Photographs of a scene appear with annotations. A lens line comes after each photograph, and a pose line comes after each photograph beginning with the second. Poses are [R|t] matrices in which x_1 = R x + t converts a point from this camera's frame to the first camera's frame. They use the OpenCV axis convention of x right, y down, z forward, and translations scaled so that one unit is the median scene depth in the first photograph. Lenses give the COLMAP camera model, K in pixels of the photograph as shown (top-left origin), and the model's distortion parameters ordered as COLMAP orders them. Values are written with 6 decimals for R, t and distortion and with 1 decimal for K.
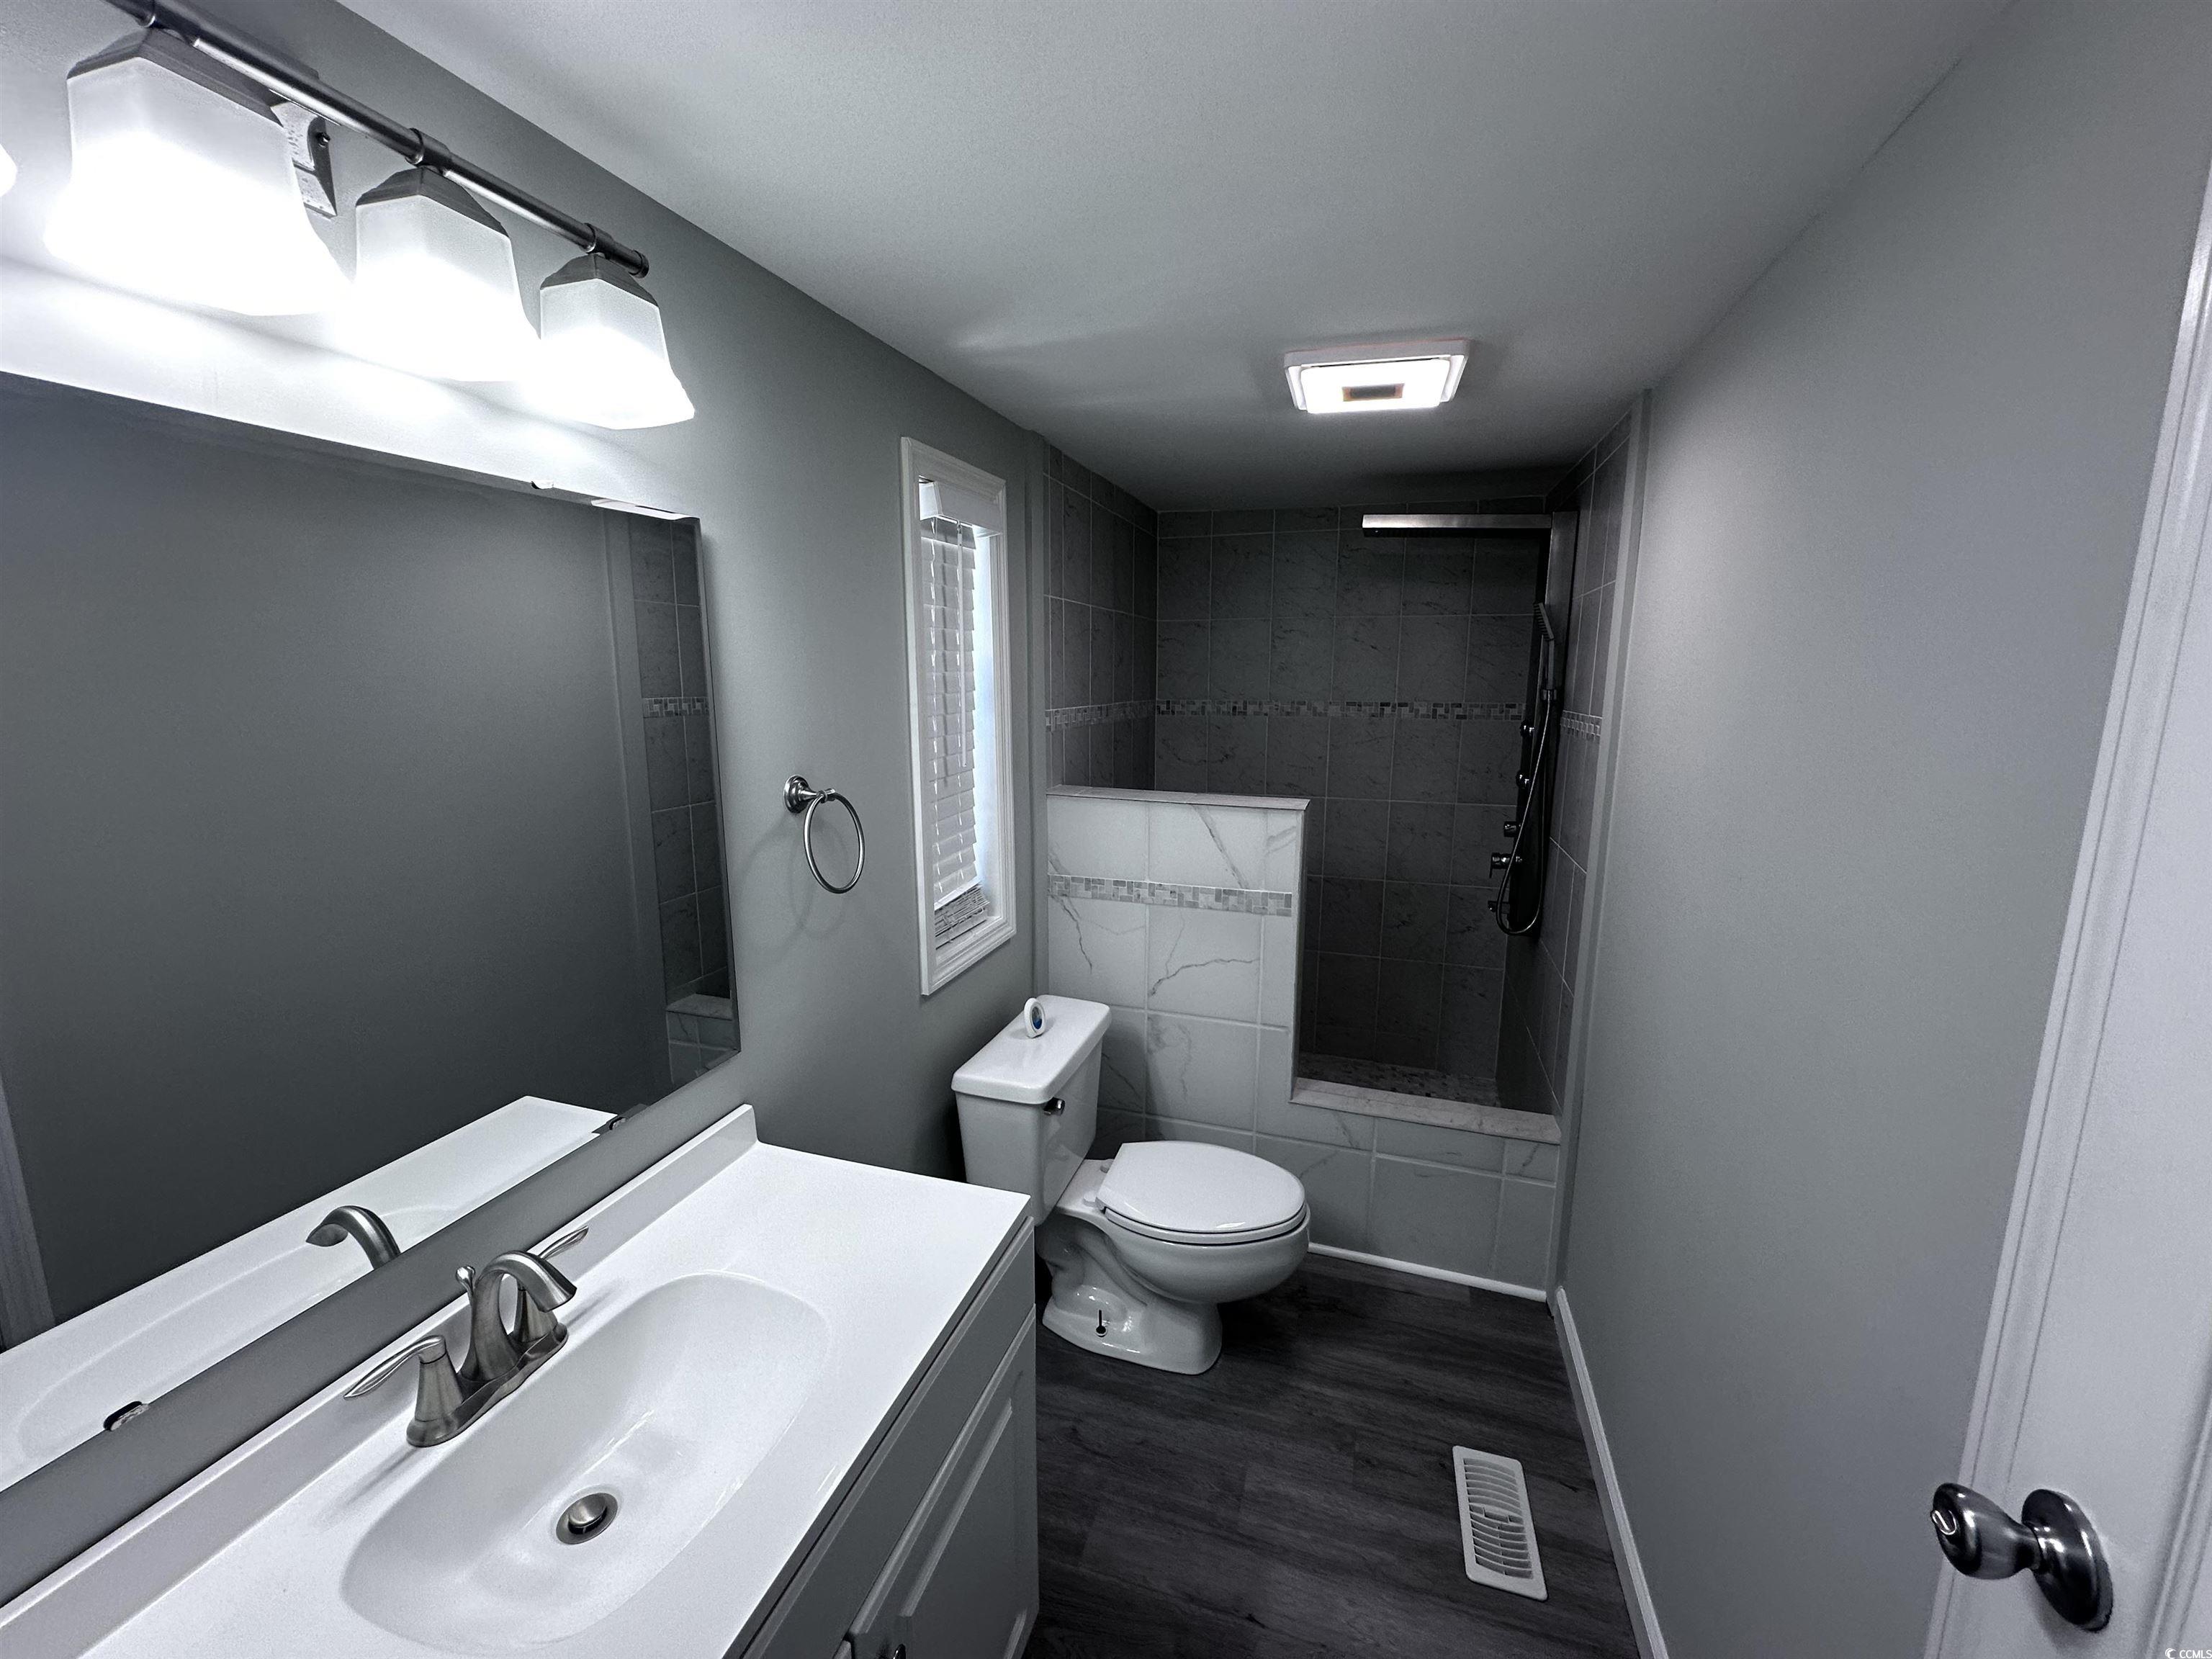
lens RADIAL K [[884.3, 0, 1106.4], [0, 884.3, 827.8], [0, 0, 1]] dist [-0.004150, -0.000356]
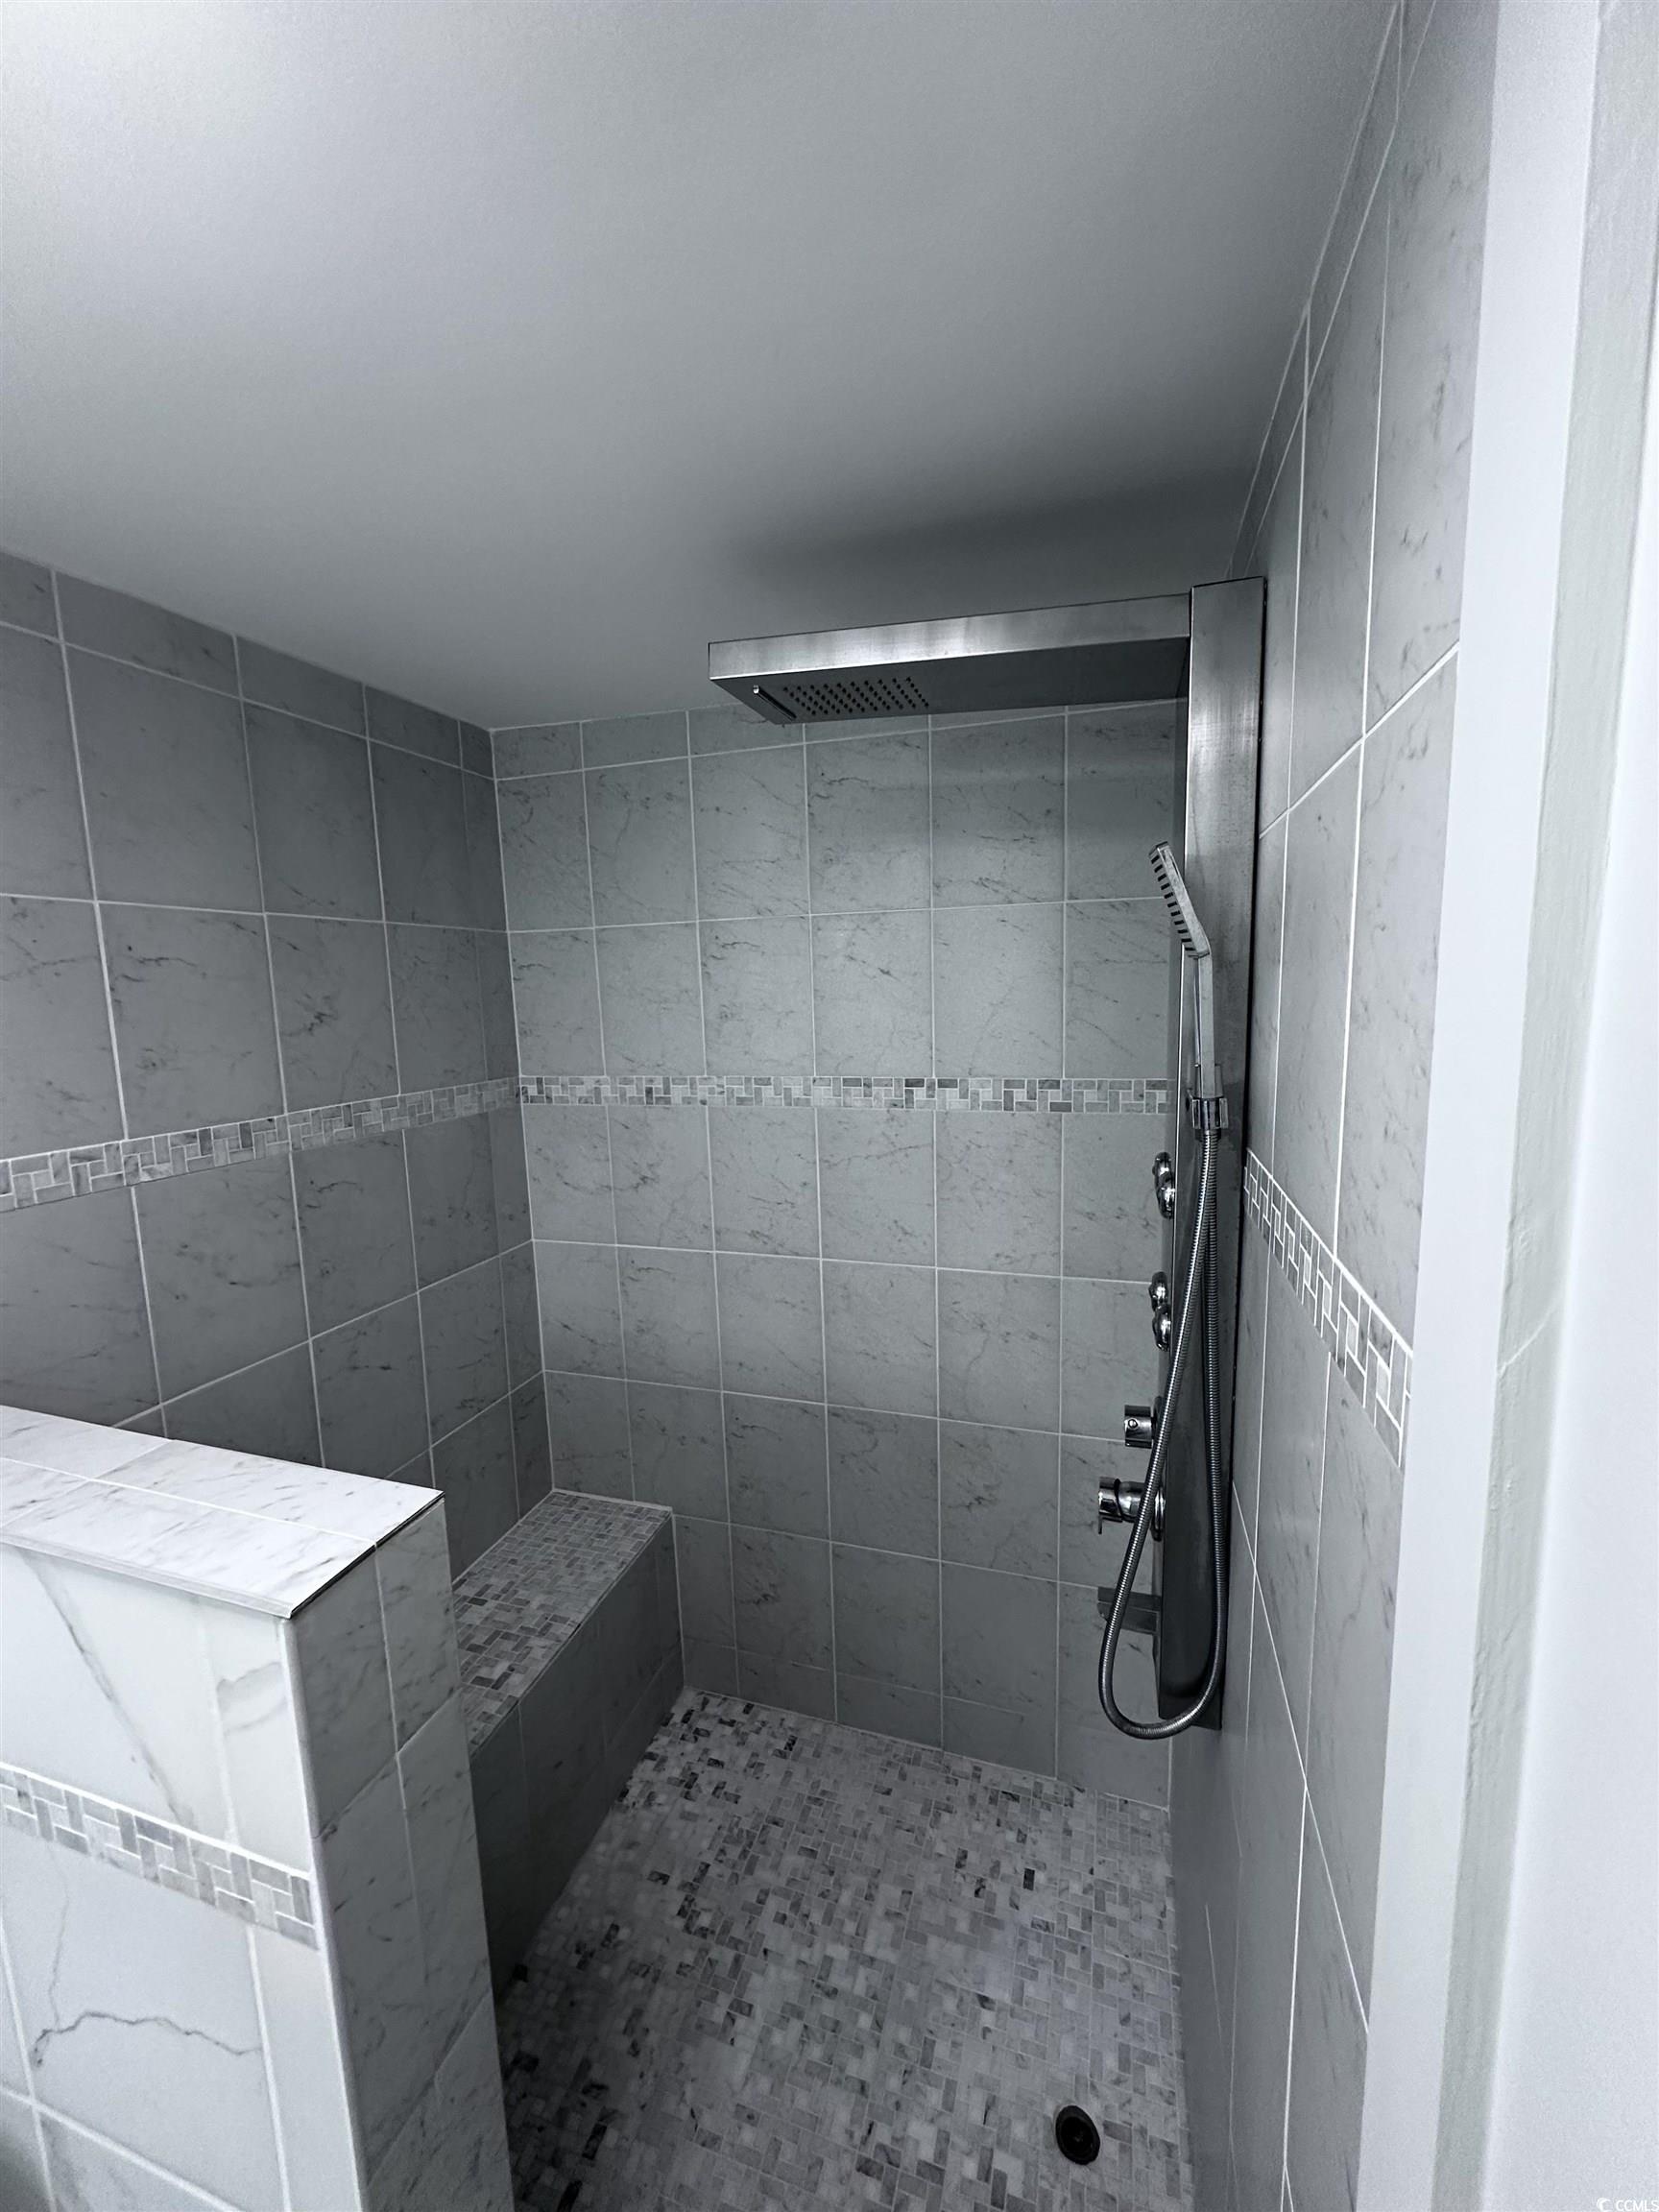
lens RADIAL K [[884.3, 0, 828.7], [0, 884.3, 1101.2], [0, 0, 1]] dist [-0.004150, -0.000356]
pose [[0.999554, -0.029534, -0.004476, 0.272513], [0.029326, 0.998729, -0.040996, -0.111513], [0.005682, 0.040846, 0.999149, 0.502016]]
